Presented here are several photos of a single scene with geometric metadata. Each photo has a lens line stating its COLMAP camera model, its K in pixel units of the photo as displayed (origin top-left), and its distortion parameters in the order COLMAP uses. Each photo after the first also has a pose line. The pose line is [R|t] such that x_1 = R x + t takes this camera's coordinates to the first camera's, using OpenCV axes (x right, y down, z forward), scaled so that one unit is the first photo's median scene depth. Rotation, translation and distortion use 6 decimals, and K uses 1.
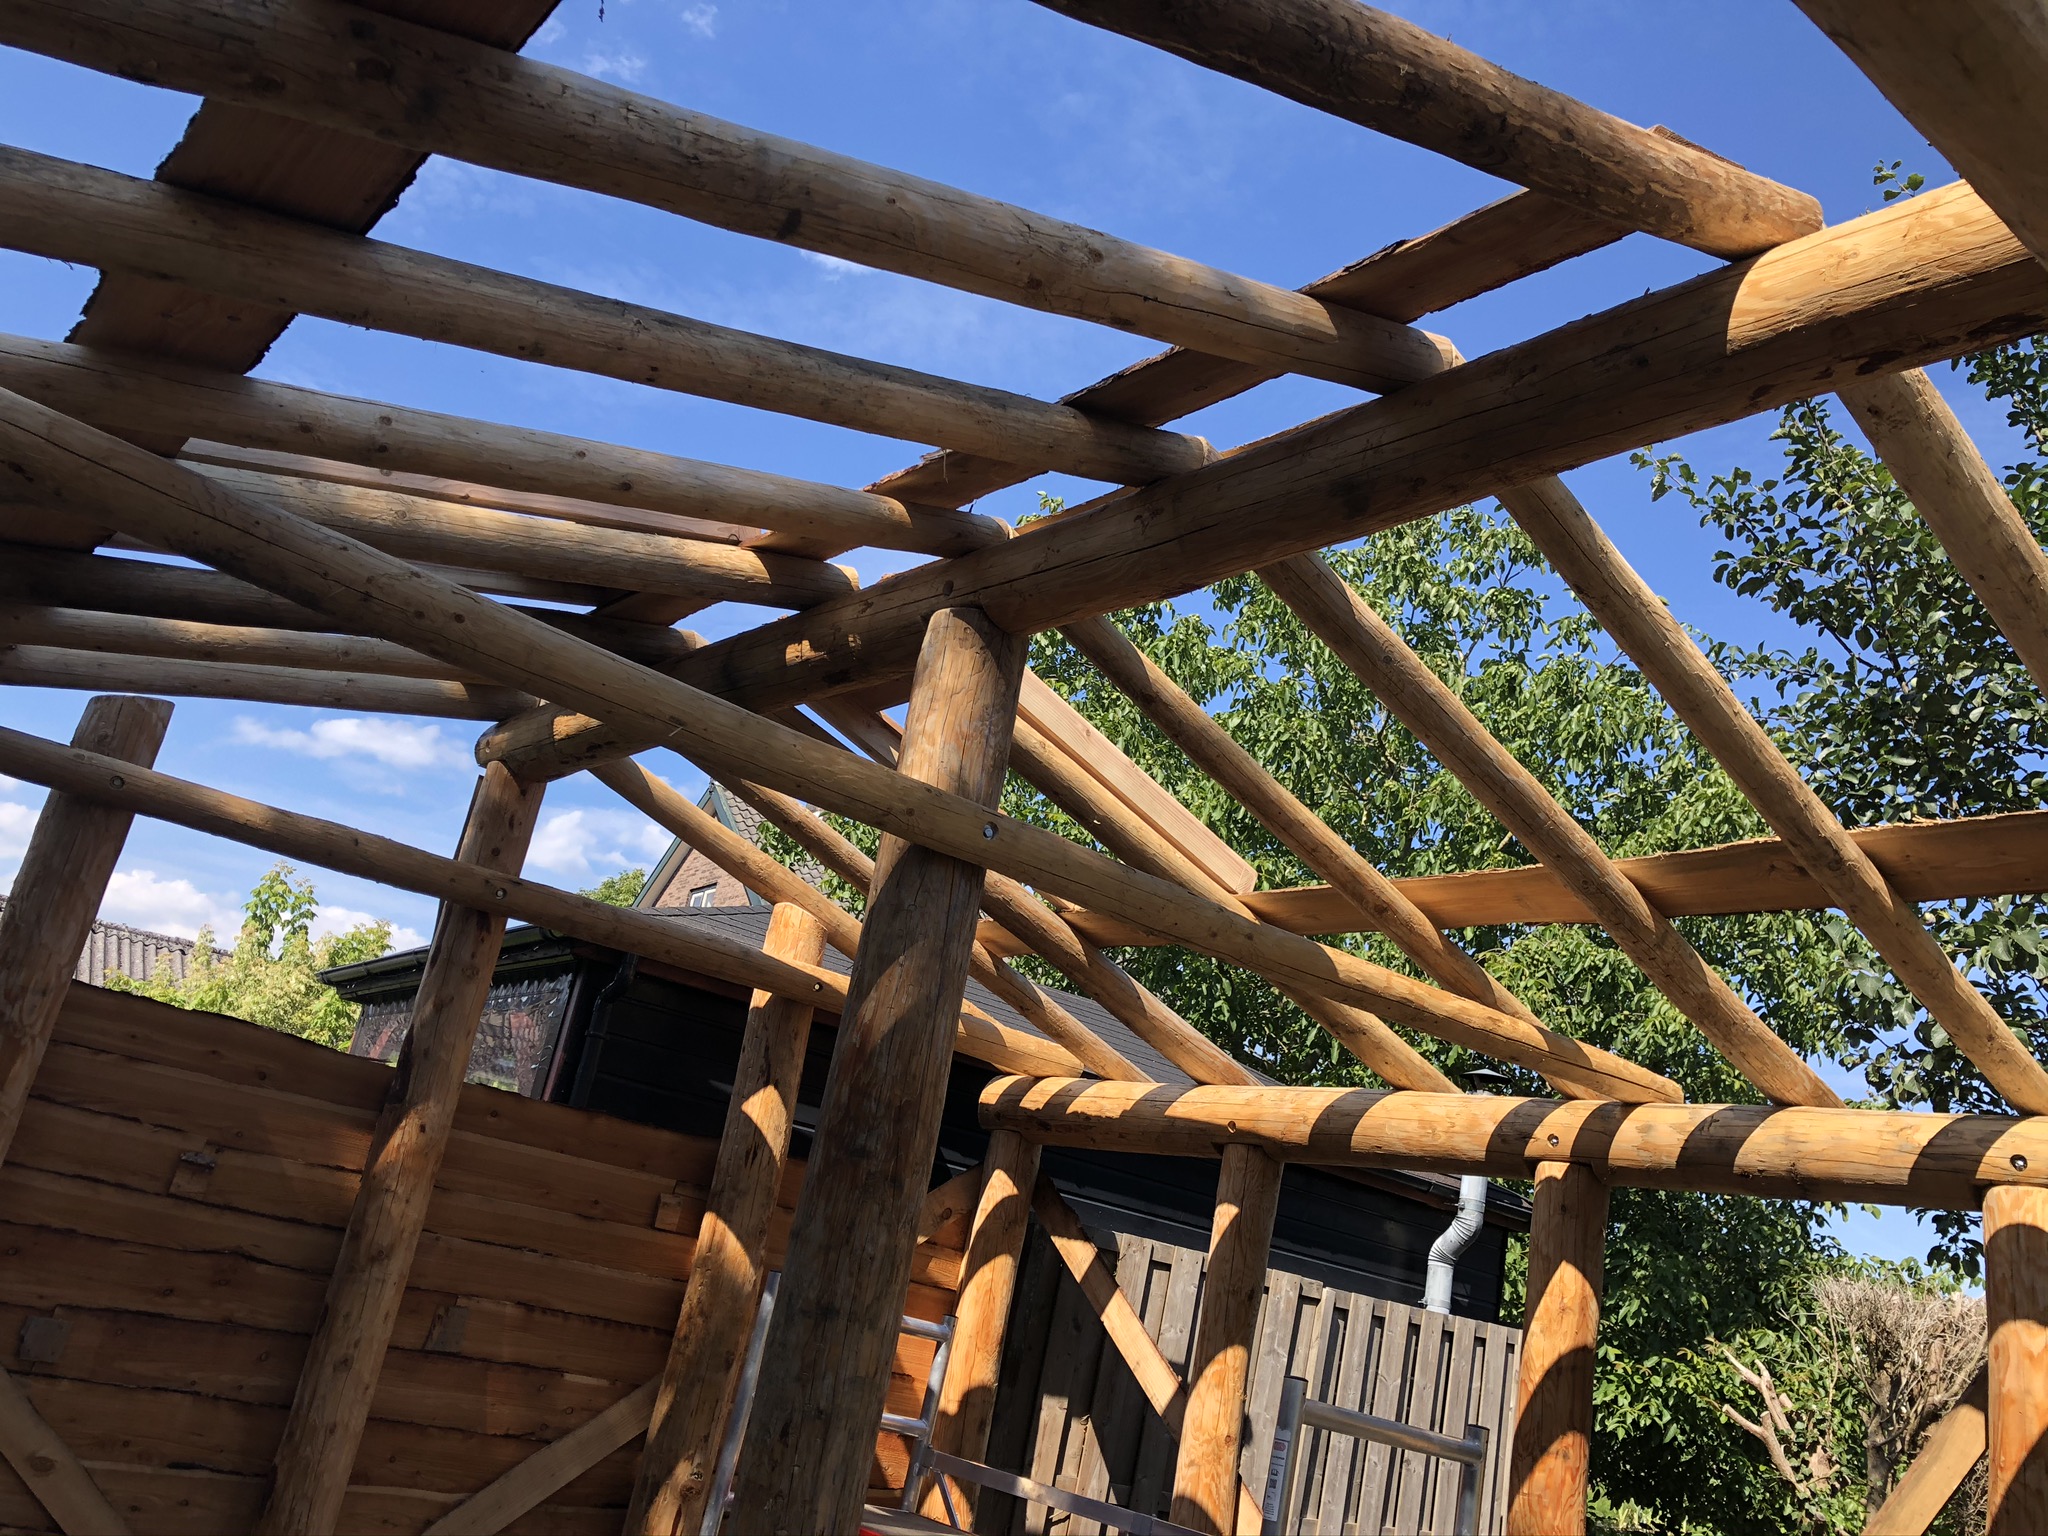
lens RADIAL K [[1729.9, 0, 1019.6], [0, 1729.9, 755.9], [0, 0, 1]] dist [0.011682, 0.014533]
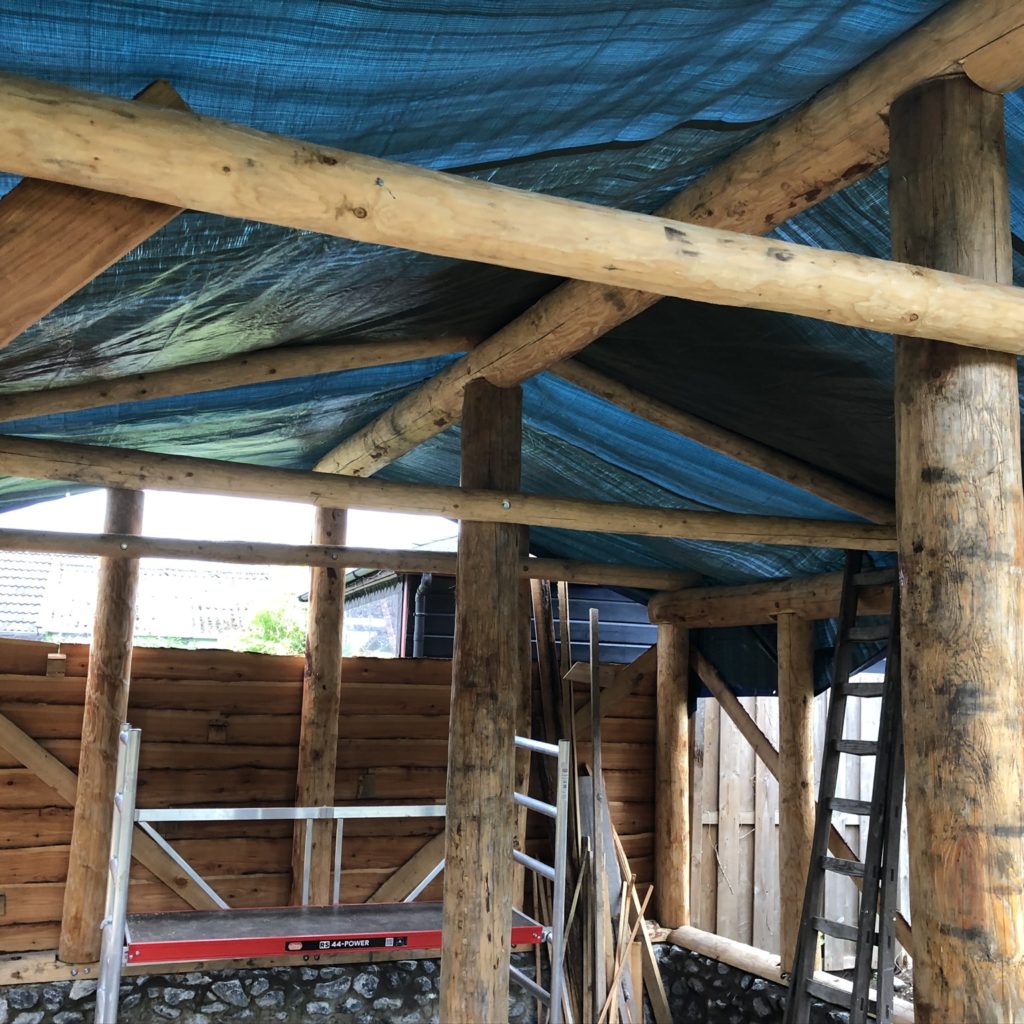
lens RADIAL K [[1136.3, 0, 525.1], [0, 1136.3, 503.6], [0, 0, 1]] dist [0.119189, -0.208510]
pose [[0.949266, -0.197061, -0.245073, 0.216428], [0.226413, 0.969116, 0.097731, -0.052577], [0.218245, -0.148260, 0.964566, -0.123276]]
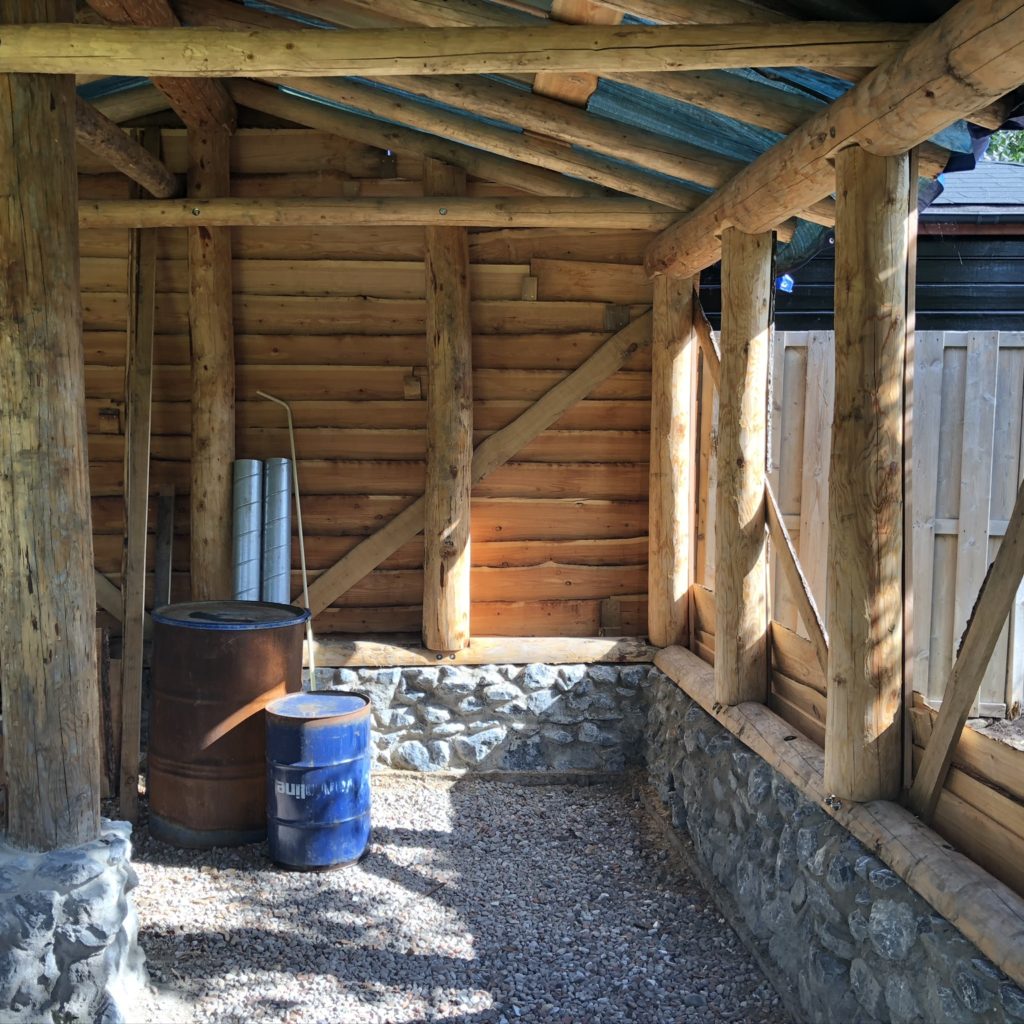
lens RADIAL K [[1136.3, 0, 525.1], [0, 1136.3, 503.6], [0, 0, 1]] dist [0.119189, -0.208510]
pose [[0.783041, -0.147586, -0.604206, 0.551226], [0.327722, 0.923550, 0.199133, 0.230174], [0.528625, -0.353941, 0.771545, 0.303373]]
